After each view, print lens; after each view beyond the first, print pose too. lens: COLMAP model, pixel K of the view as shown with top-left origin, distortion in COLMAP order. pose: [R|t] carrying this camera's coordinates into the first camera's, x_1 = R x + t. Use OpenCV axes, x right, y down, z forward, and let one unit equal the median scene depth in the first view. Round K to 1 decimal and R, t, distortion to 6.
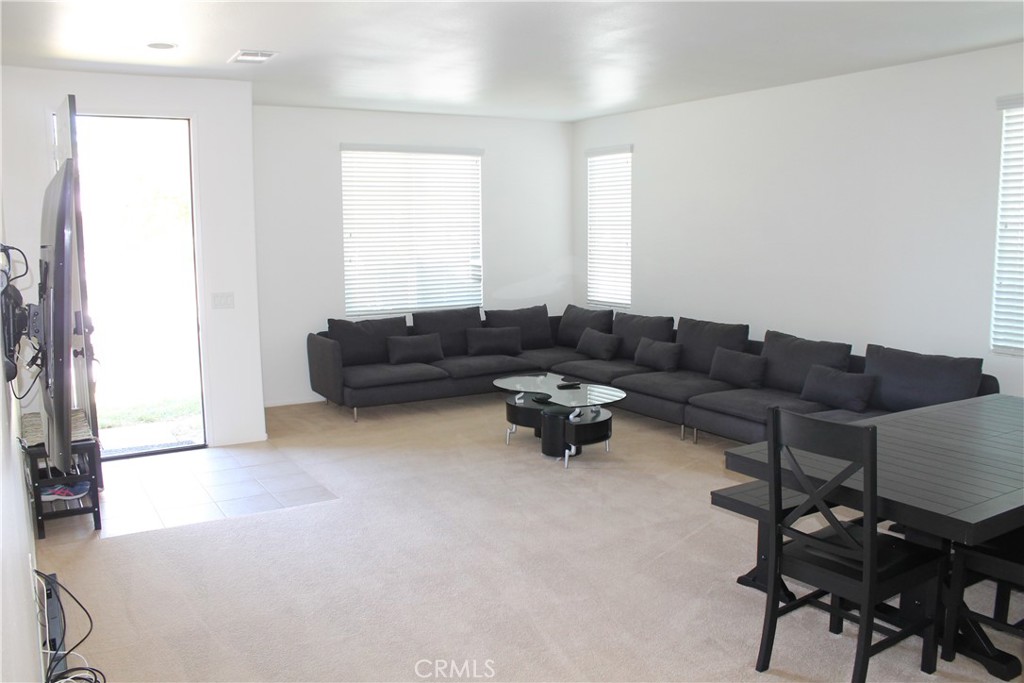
lens RADIAL K [[856.2, 0, 507.0], [0, 856.2, 343.0], [0, 0, 1]] dist [-0.167820, 0.150193]
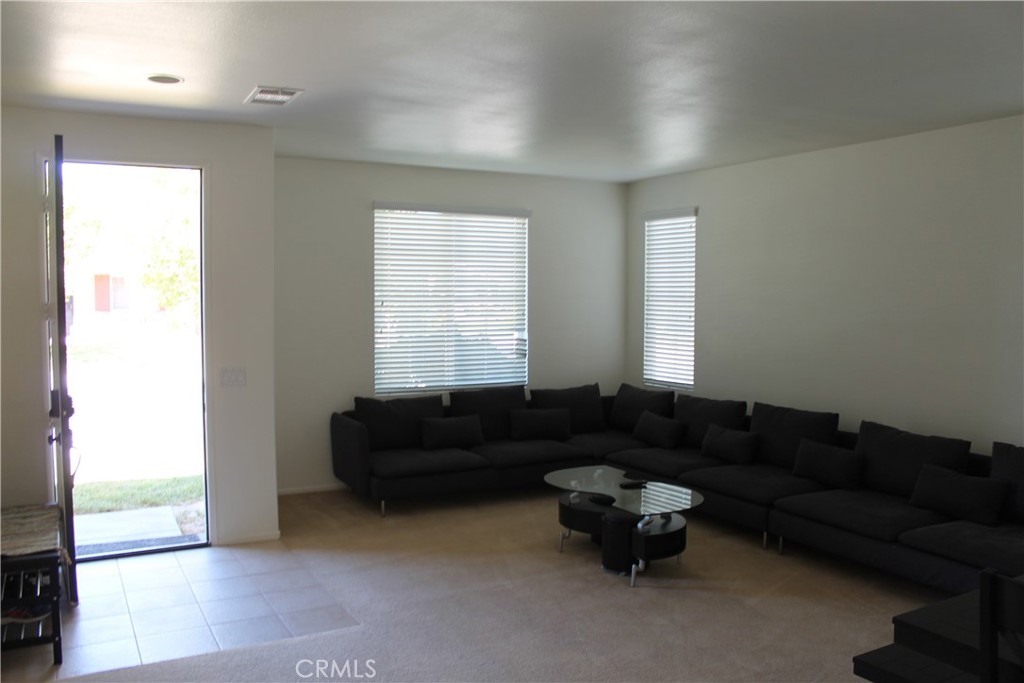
lens RADIAL K [[856.2, 0, 507.0], [0, 856.2, 343.0], [0, 0, 1]] dist [-0.167820, 0.150193]
pose [[0.999207, 0.014359, -0.037144, -0.022200], [-0.017218, 0.996817, -0.077837, -0.020816], [0.035908, 0.078415, 0.996274, 0.131531]]
